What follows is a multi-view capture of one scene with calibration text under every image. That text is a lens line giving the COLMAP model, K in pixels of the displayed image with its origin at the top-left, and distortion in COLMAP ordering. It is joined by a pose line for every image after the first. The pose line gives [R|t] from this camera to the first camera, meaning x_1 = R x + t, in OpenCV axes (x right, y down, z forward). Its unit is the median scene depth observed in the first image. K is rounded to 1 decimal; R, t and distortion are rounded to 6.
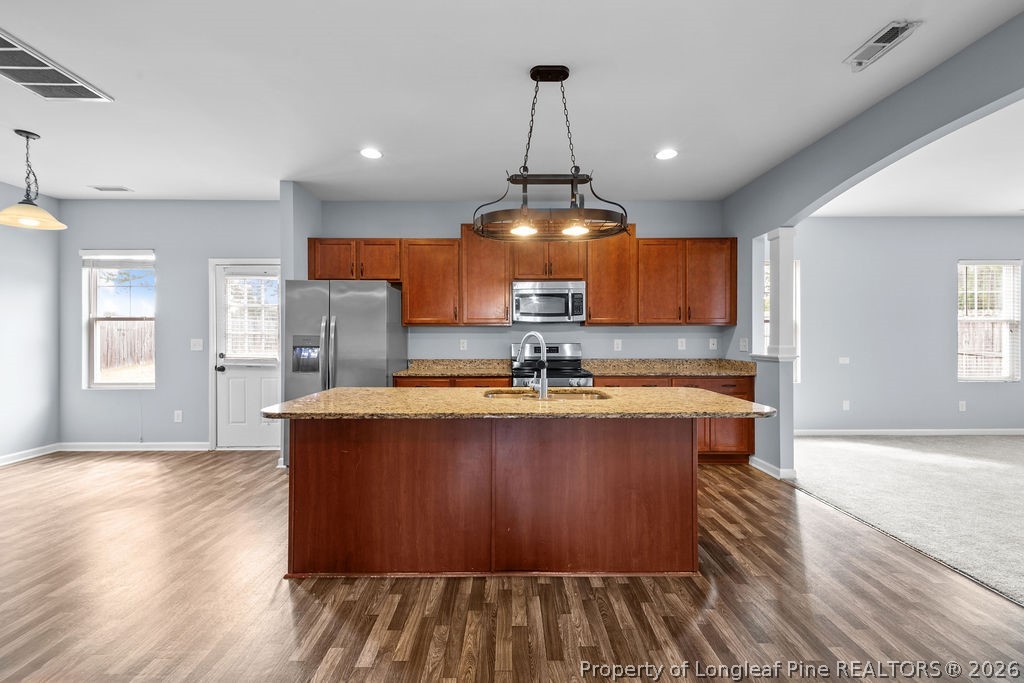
lens RADIAL K [[417.5, 0, 511.7], [0, 417.5, 338.6], [0, 0, 1]] dist [0.004441, -0.002258]
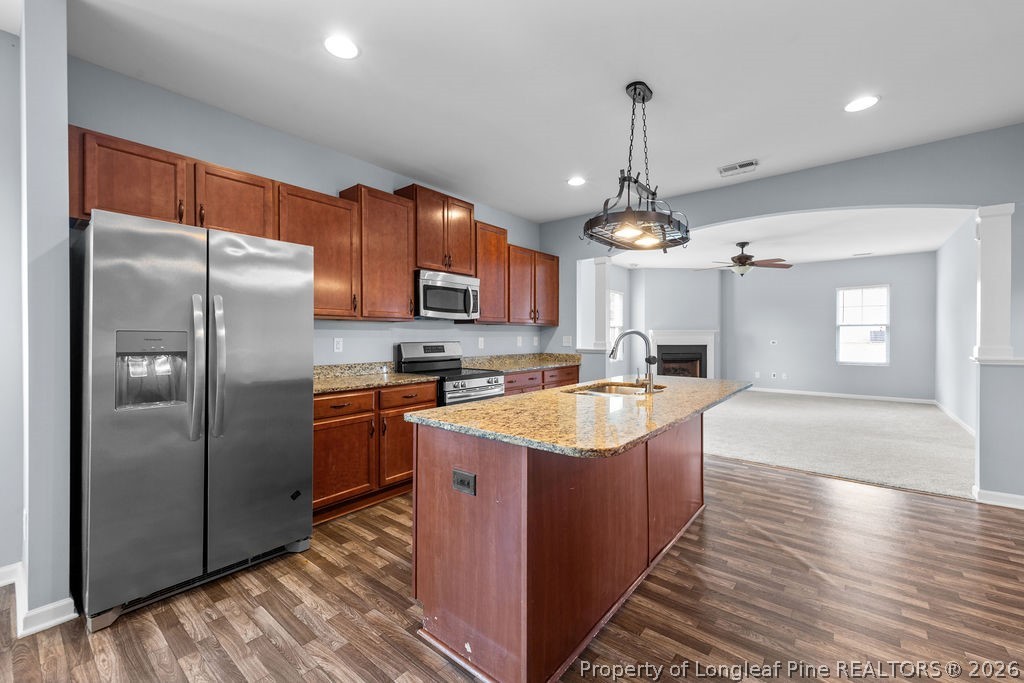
lens RADIAL K [[417.5, 0, 515.0], [0, 417.5, 336.5], [0, 0, 1]] dist [0.004441, -0.002258]
pose [[0.634297, -0.000570, 0.773089, -0.524338], [-0.001173, 0.999998, 0.001700, -0.002091], [-0.773089, -0.001985, 0.634295, 0.305609]]
